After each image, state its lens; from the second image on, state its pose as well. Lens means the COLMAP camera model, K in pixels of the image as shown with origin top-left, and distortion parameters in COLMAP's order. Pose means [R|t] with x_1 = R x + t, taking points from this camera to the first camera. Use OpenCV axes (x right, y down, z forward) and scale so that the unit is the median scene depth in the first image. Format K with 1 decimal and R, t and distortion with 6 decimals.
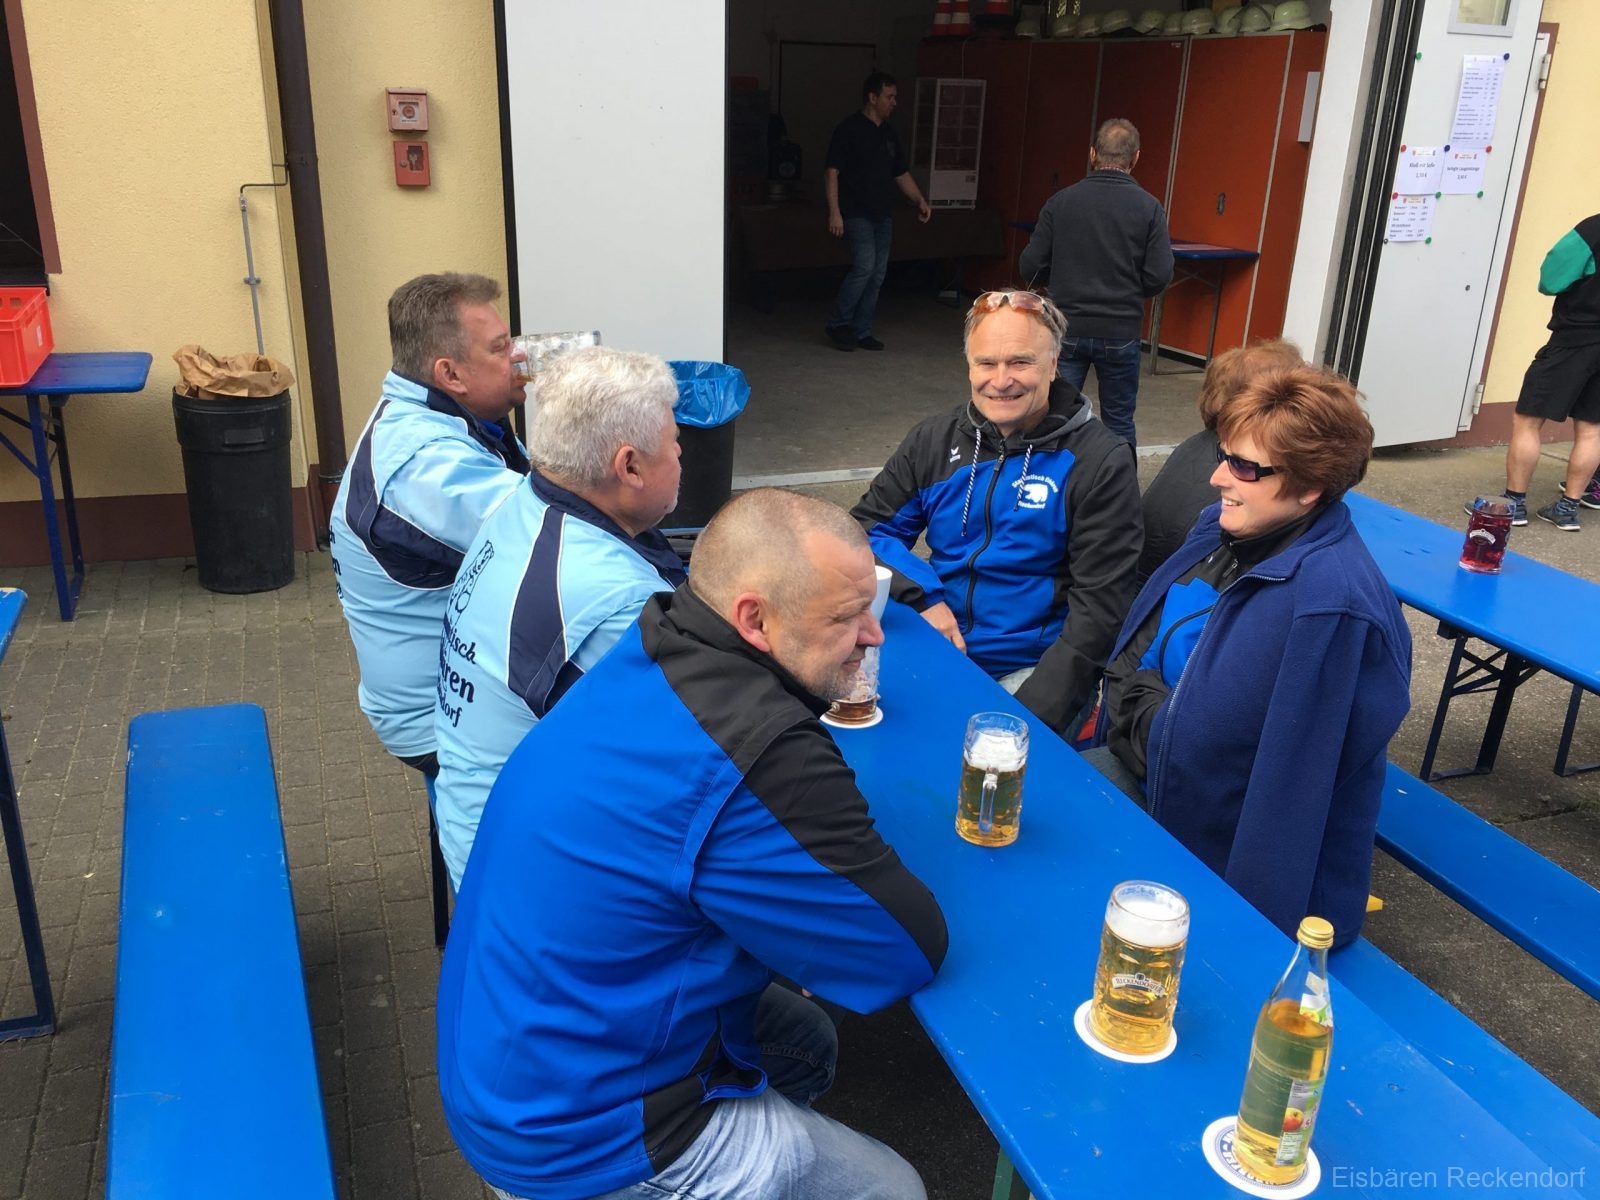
lens RADIAL K [[1300.6, 0, 807.2], [0, 1300.6, 594.5], [0, 0, 1]] dist [0.068600, -0.095119]
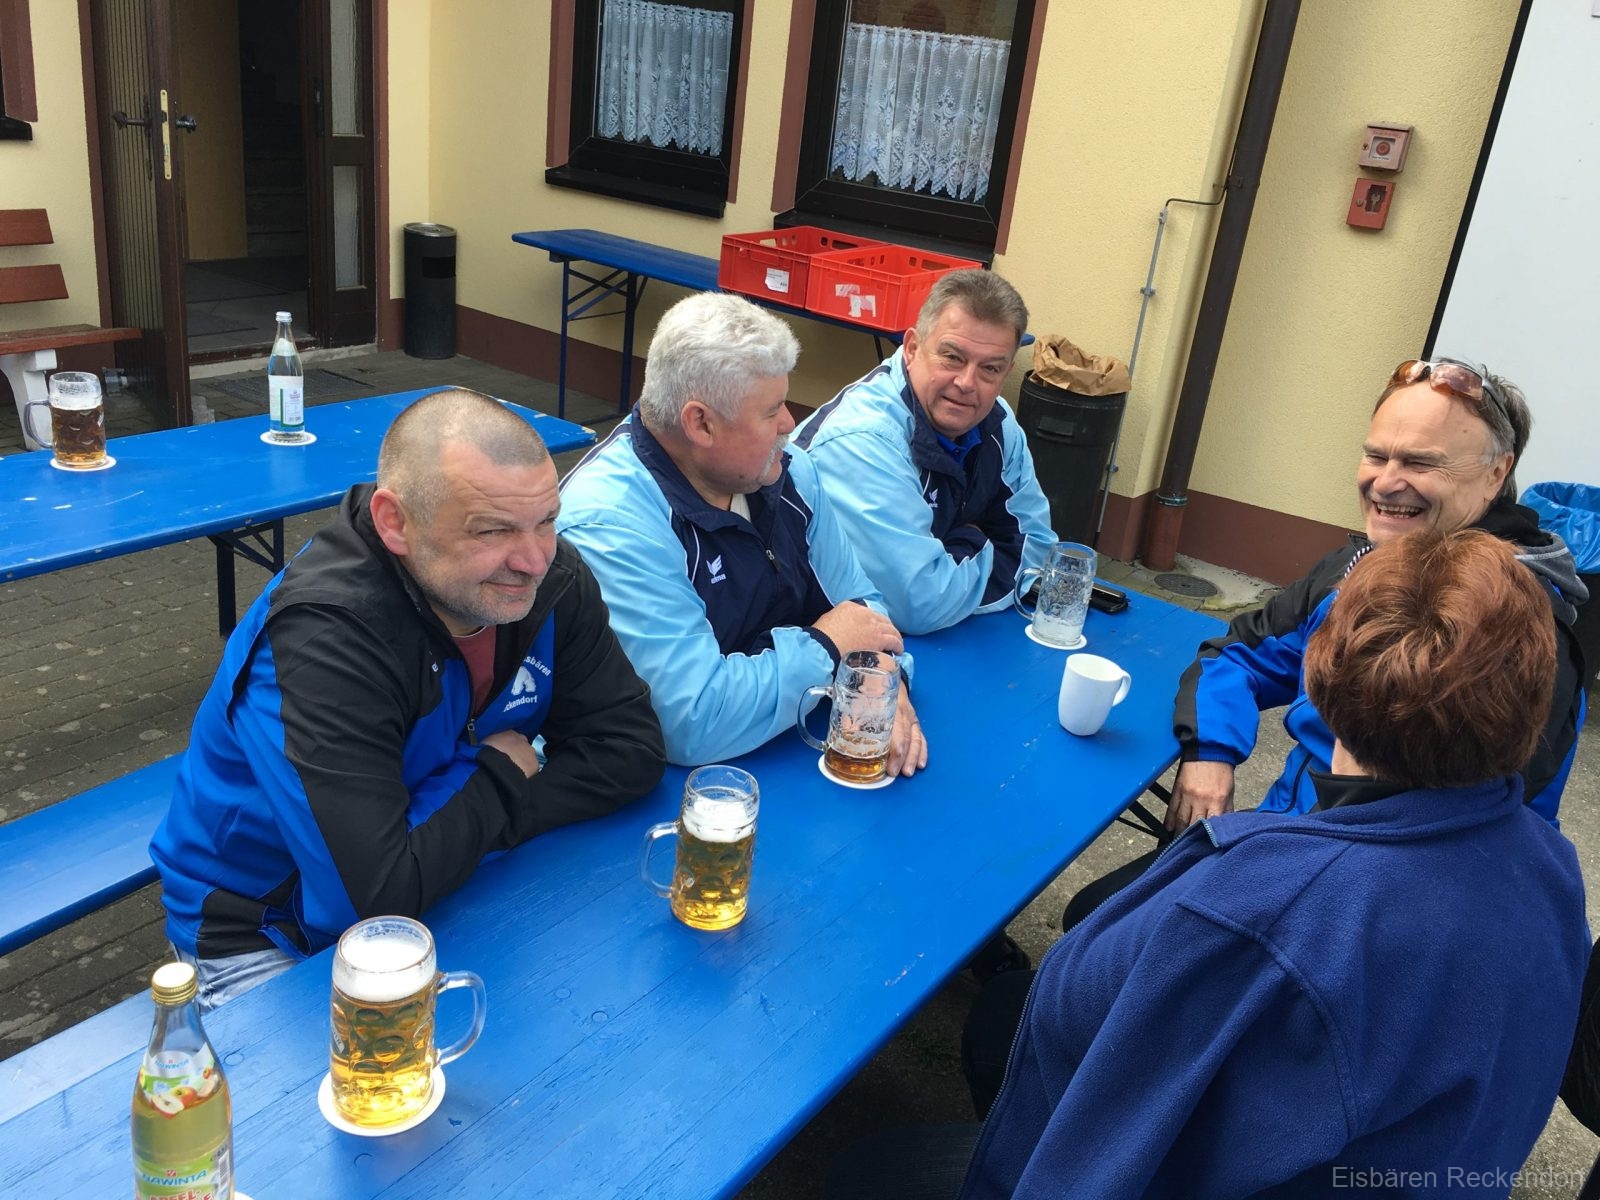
lens RADIAL K [[1316.6, 0, 797.0], [0, 1316.6, 638.1], [0, 0, 1]] dist [-0.027733, -0.000804]
pose [[0.598966, 0.344244, -0.723005, 0.264113], [-0.358316, 0.922667, 0.142465, -0.040267], [0.716135, 0.173732, 0.675994, 0.174679]]
